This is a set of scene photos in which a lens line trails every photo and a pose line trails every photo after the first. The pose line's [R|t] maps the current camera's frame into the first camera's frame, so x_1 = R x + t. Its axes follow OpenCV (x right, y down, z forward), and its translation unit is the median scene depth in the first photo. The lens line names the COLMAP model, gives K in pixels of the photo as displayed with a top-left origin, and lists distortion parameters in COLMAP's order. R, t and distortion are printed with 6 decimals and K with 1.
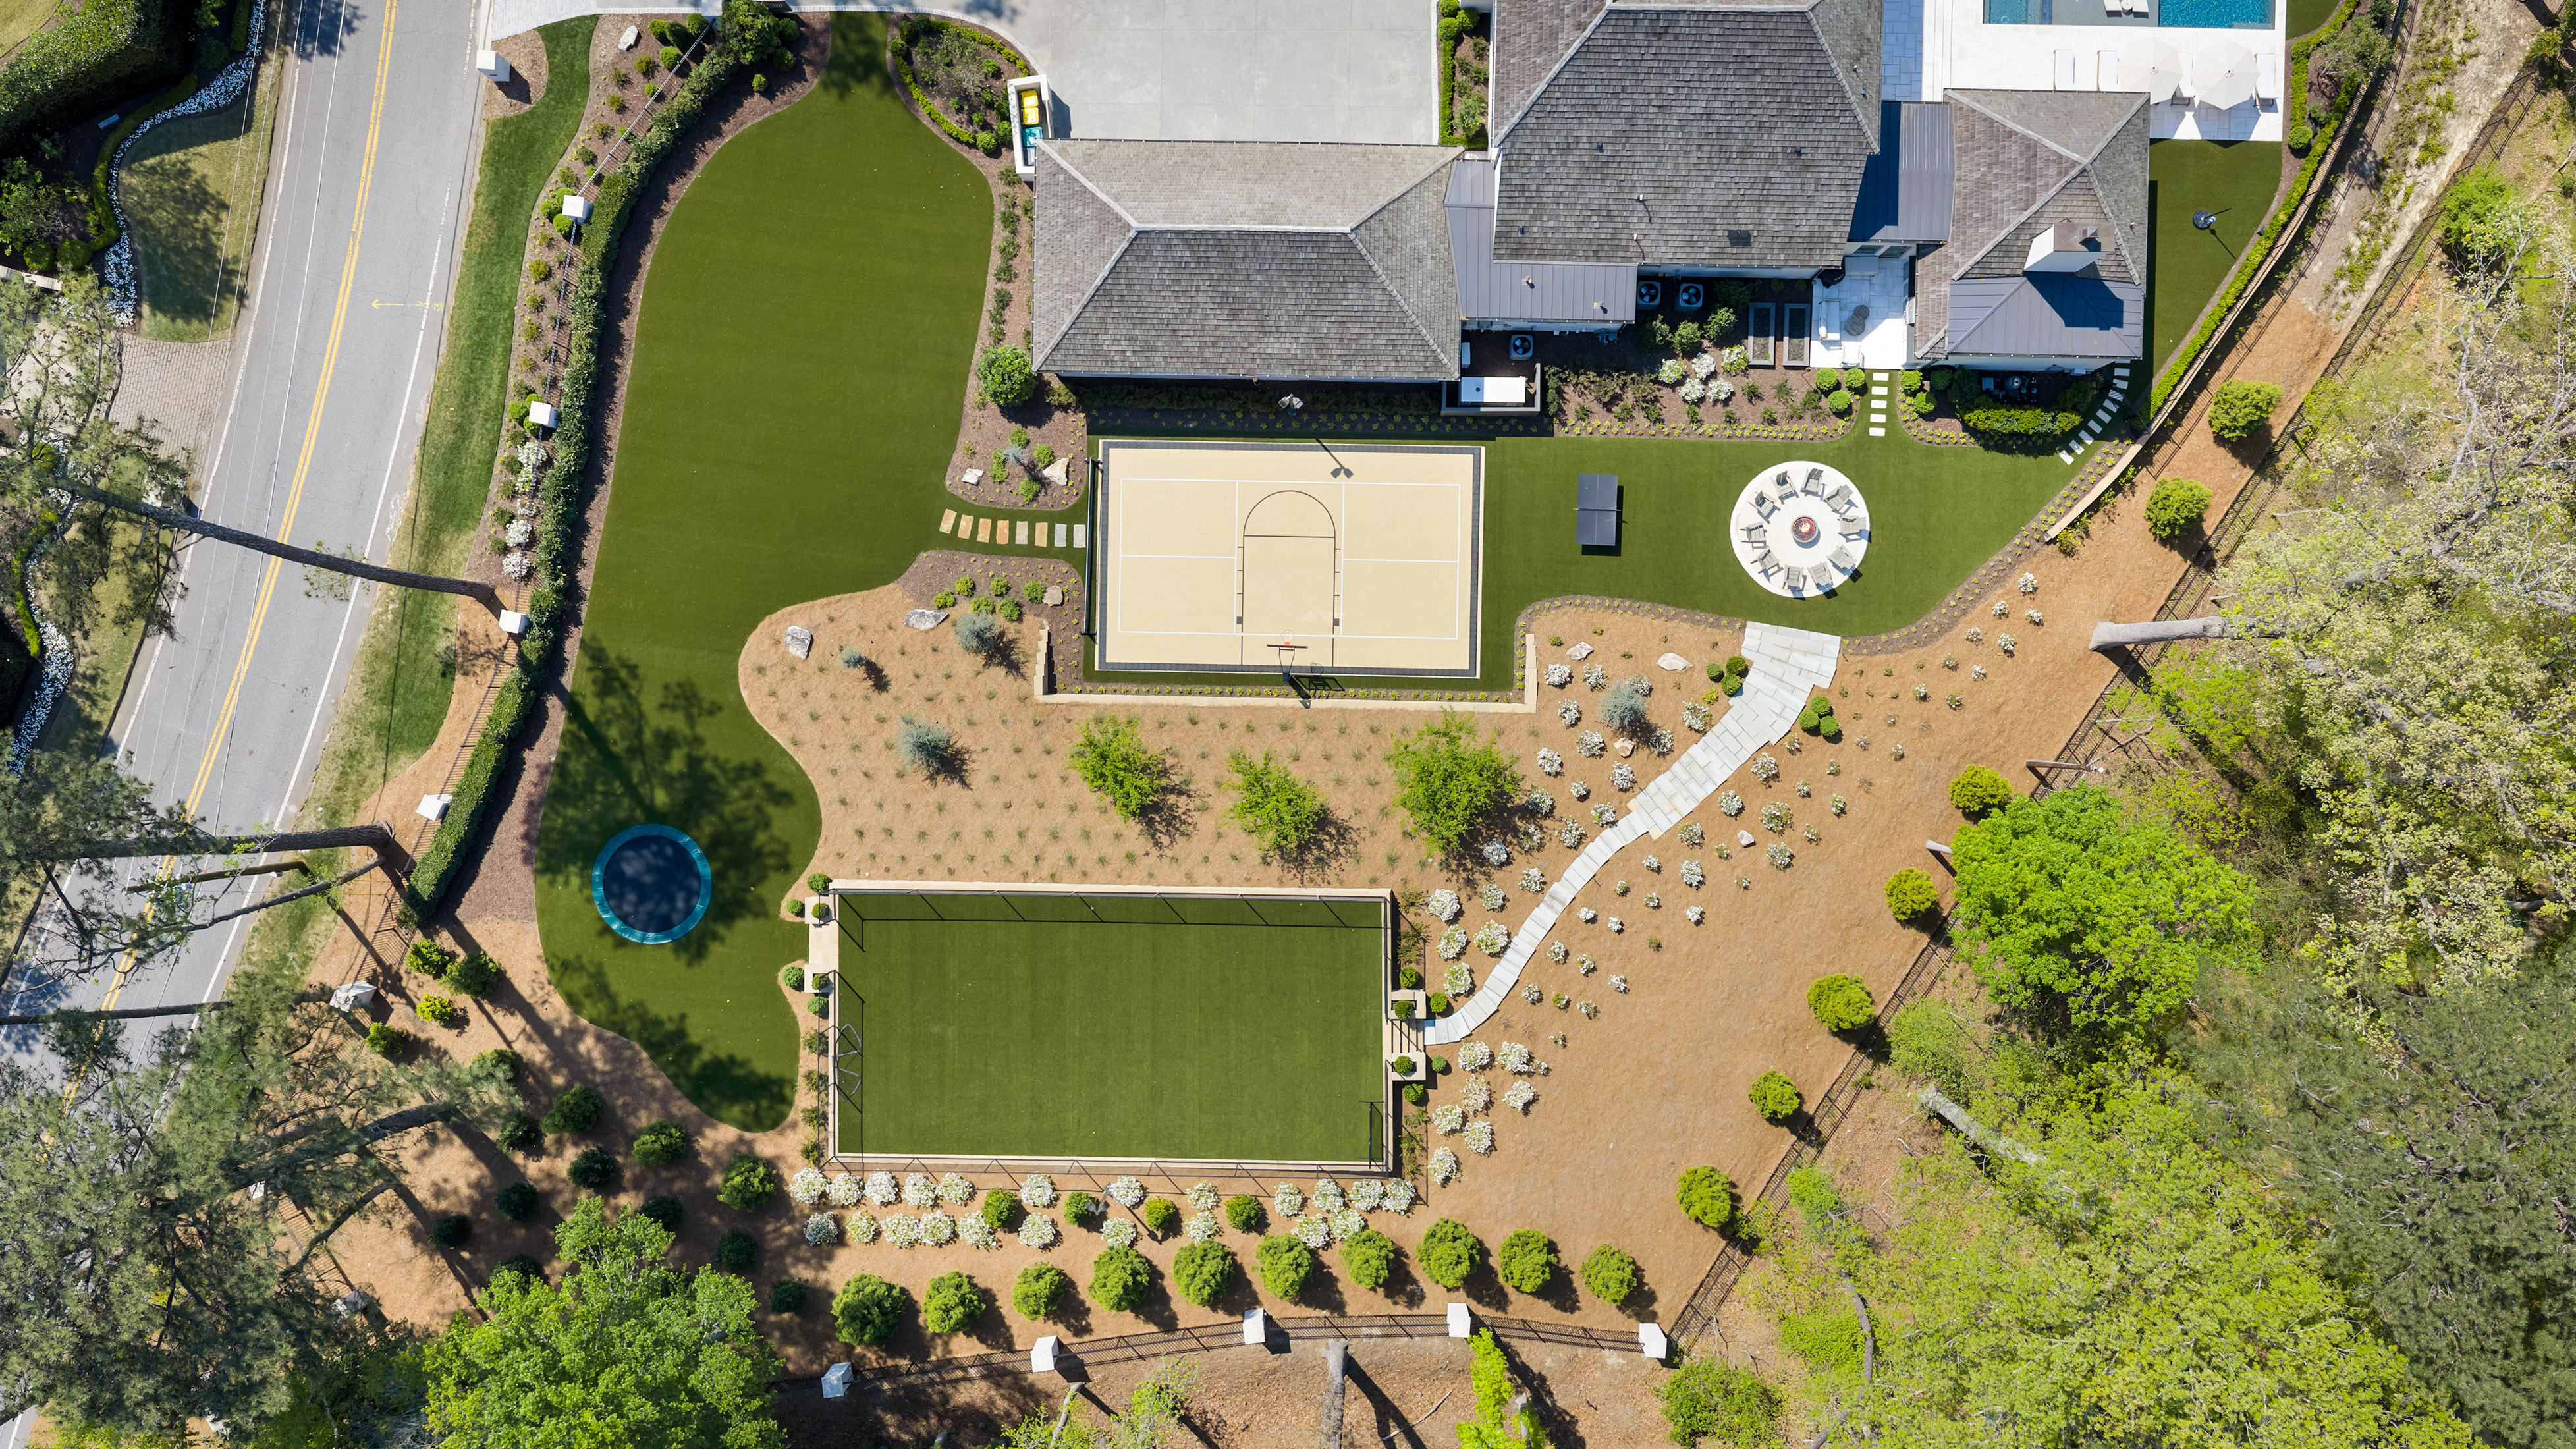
lens RADIAL K [[2123.8, 0, 1301.6], [0, 2123.8, 733.4], [0, 0, 1]] dist [0.042357, -0.074679]
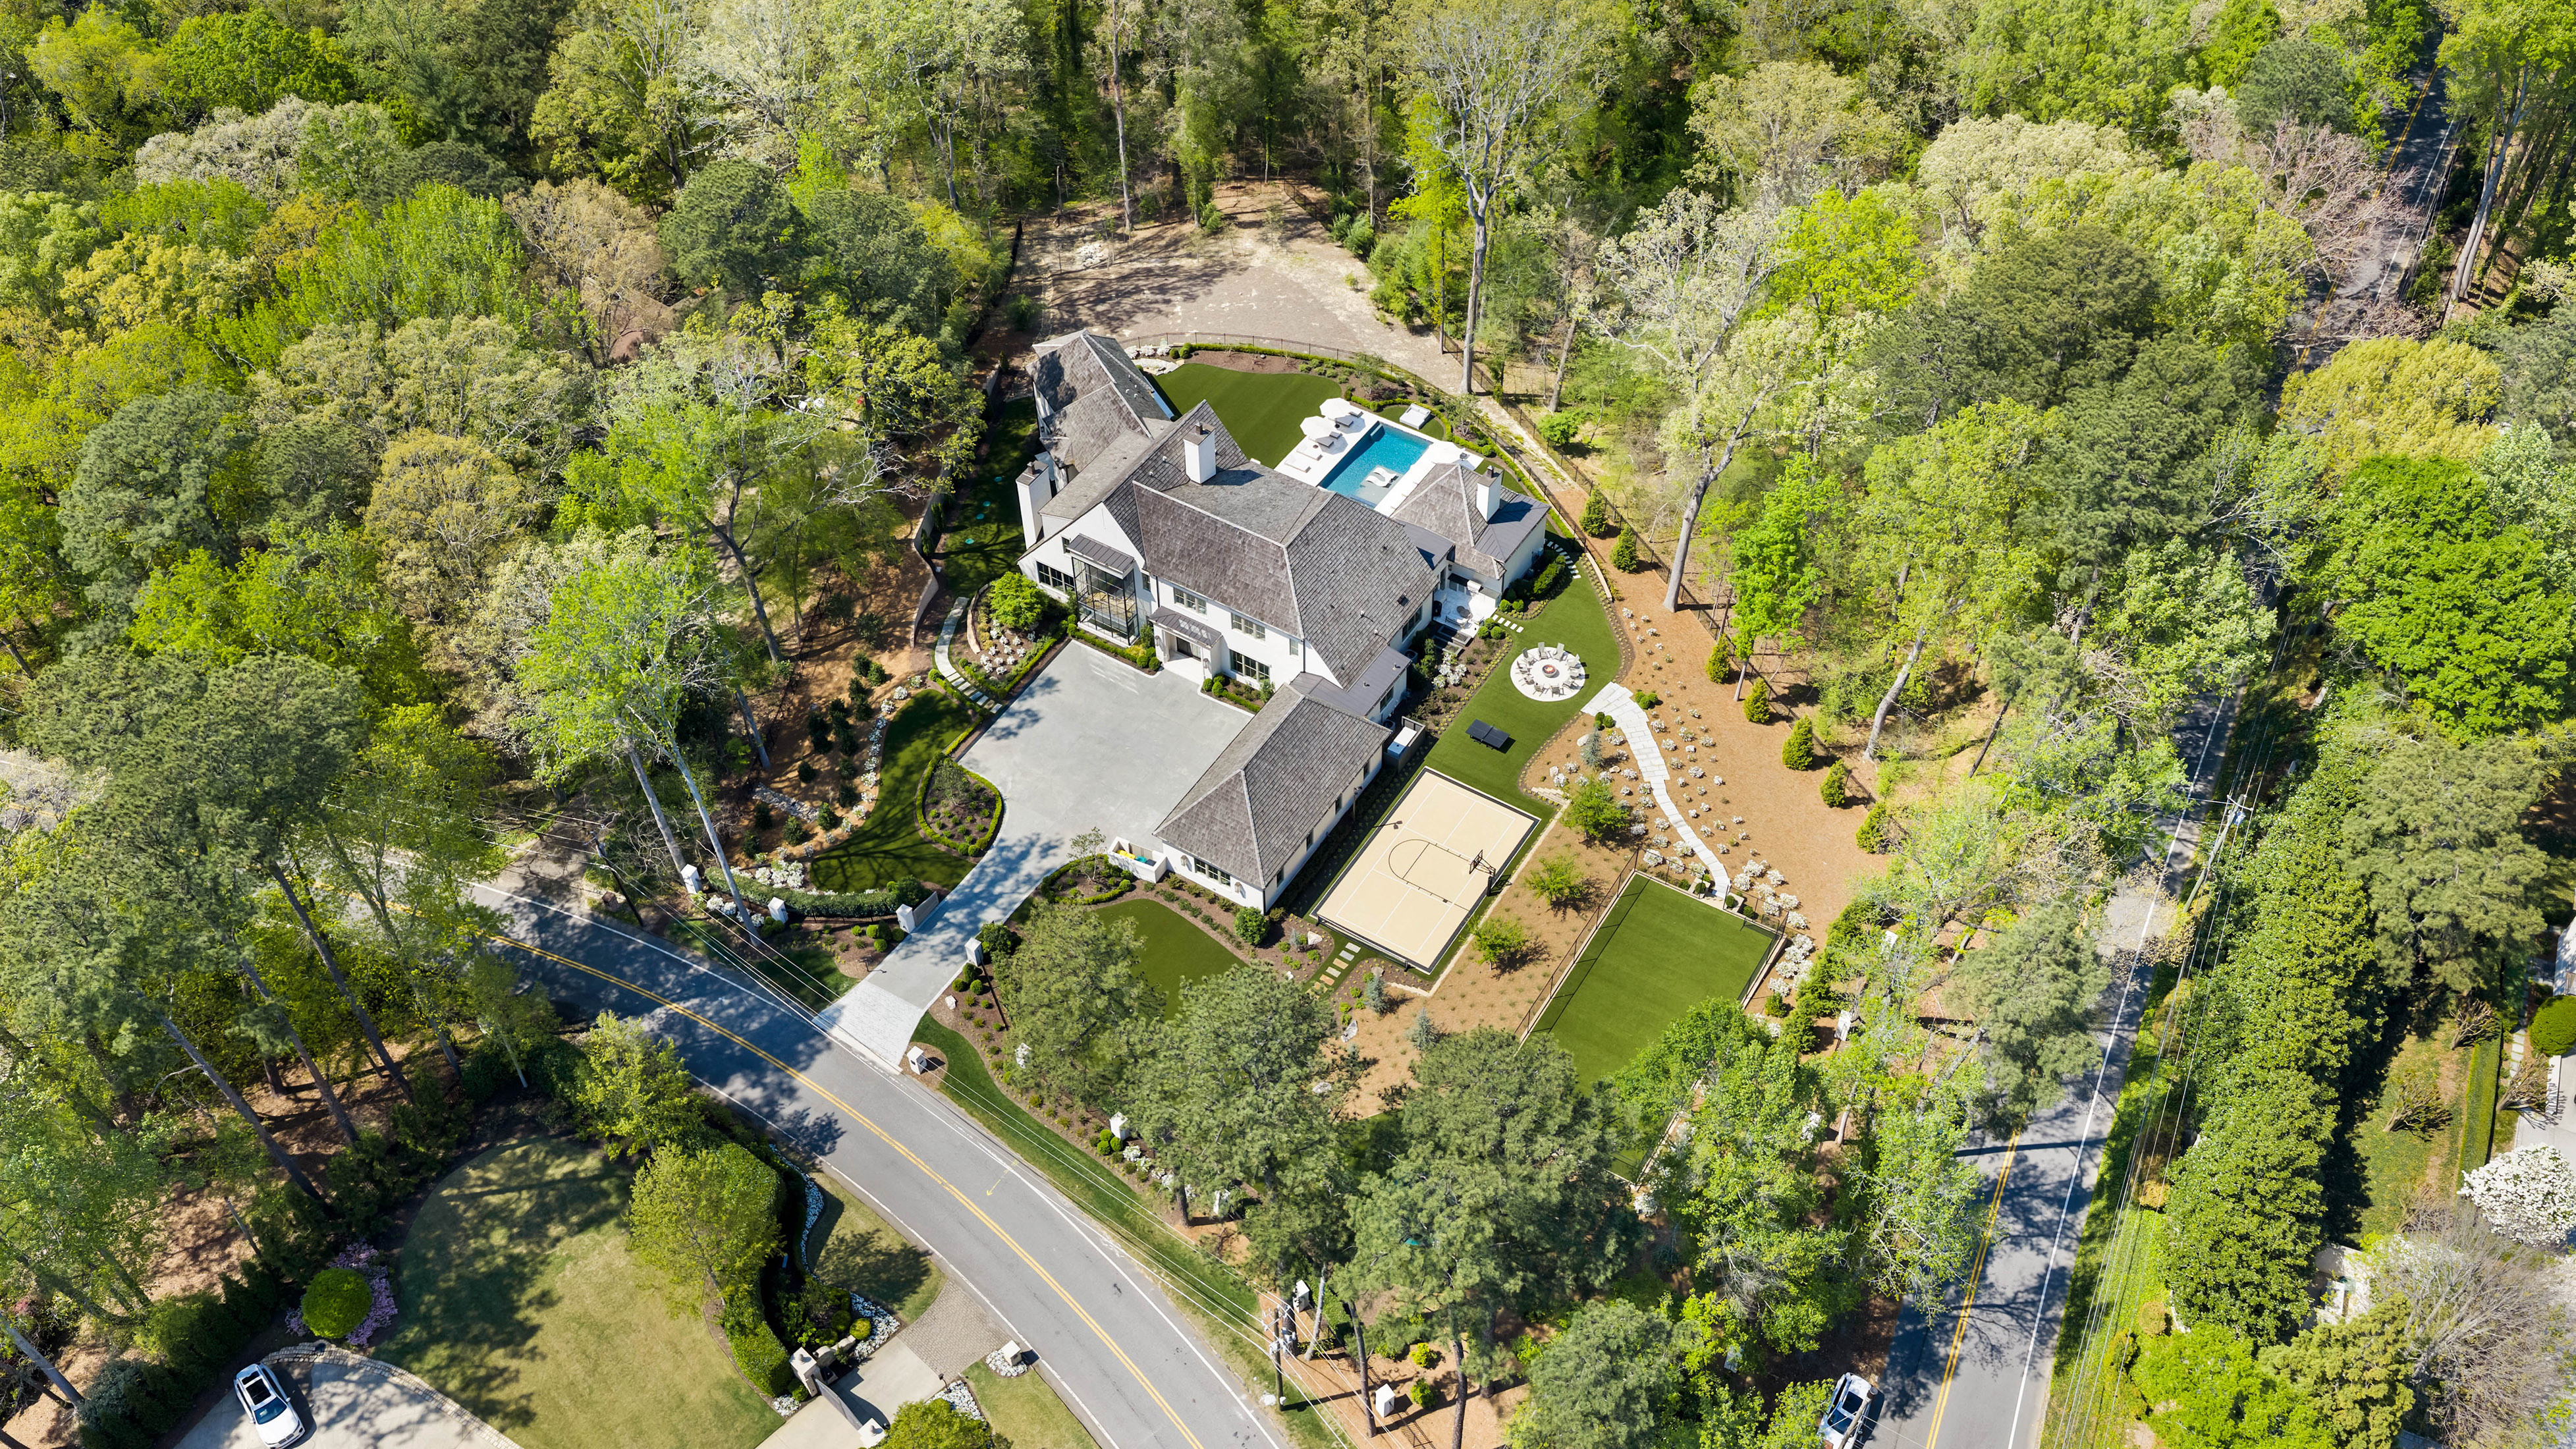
lens RADIAL K [[2123.8, 0, 1301.6], [0, 2123.8, 733.4], [0, 0, 1]] dist [0.042357, -0.074679]
pose [[0.517017, -0.630817, 0.578587, -0.982112], [0.855916, 0.373047, -0.358111, 0.403620], [0.010062, 0.680371, 0.732798, -0.316408]]
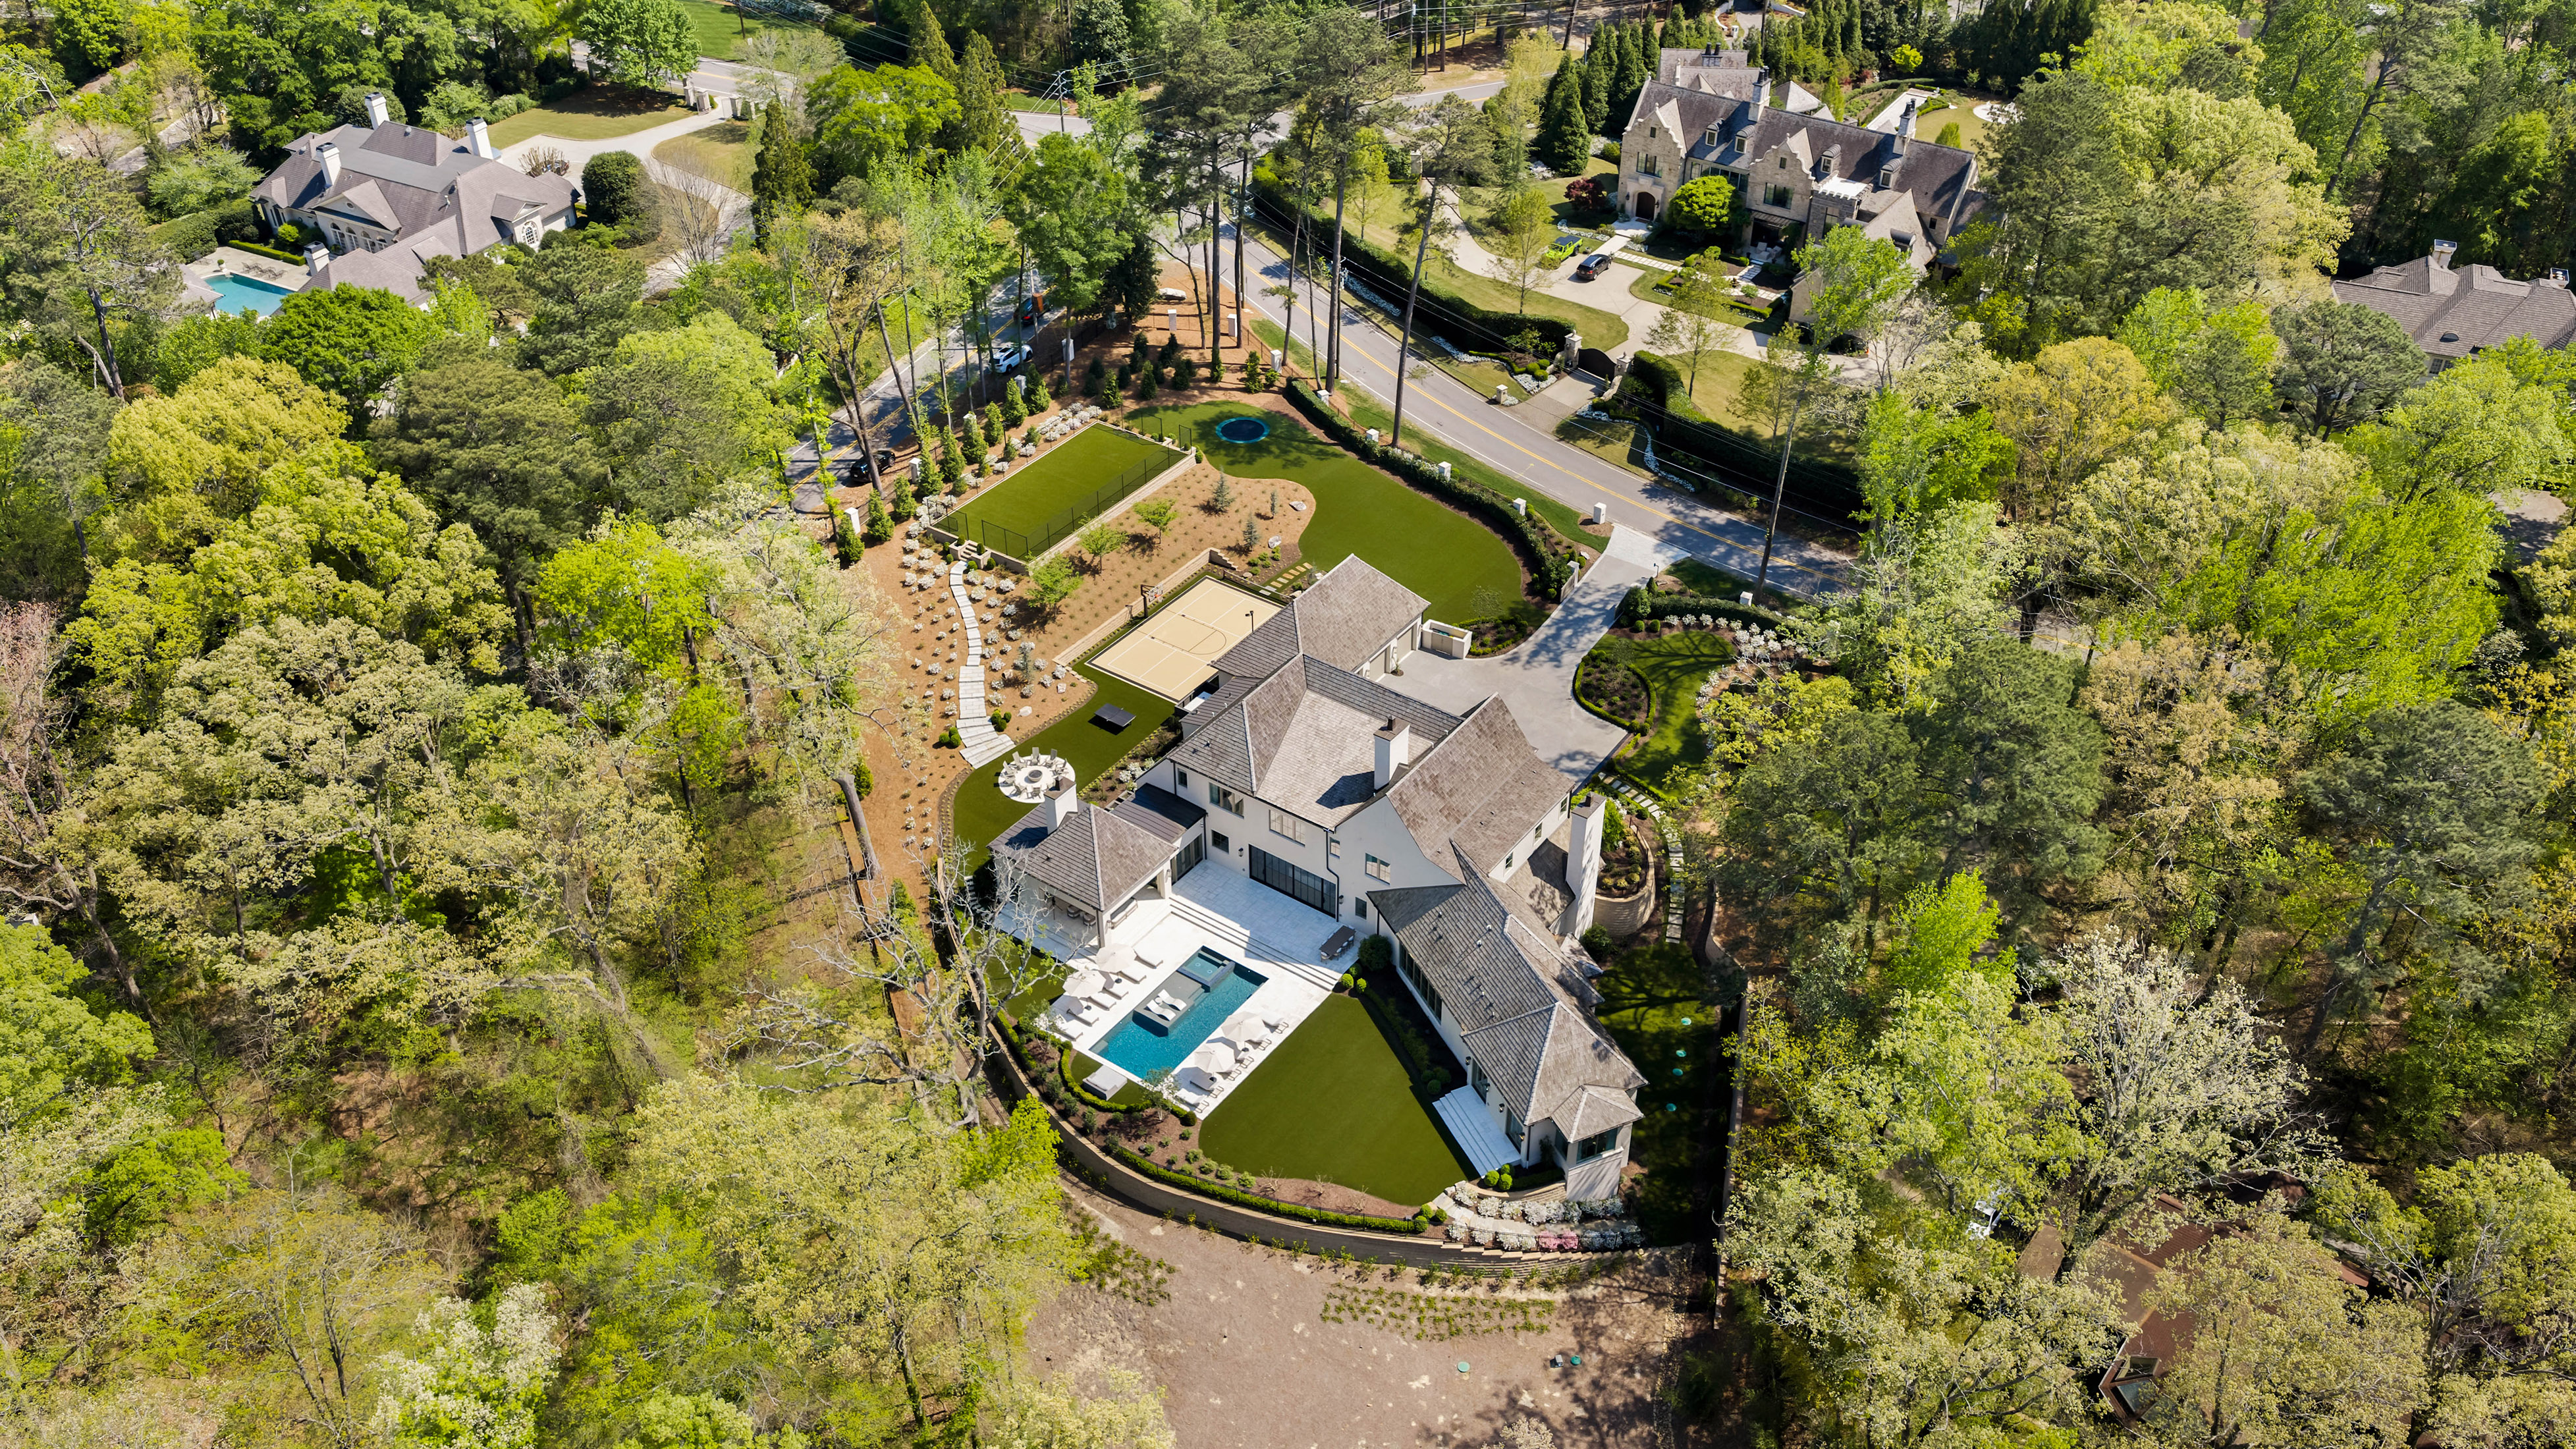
lens RADIAL K [[2123.8, 0, 1301.6], [0, 2123.8, 733.4], [0, 0, 1]] dist [0.042357, -0.074679]
pose [[-0.563401, 0.510392, -0.649676, 1.267657], [-0.826176, -0.344745, 0.445627, -1.078084], [0.003472, 0.787814, 0.615904, -0.134051]]
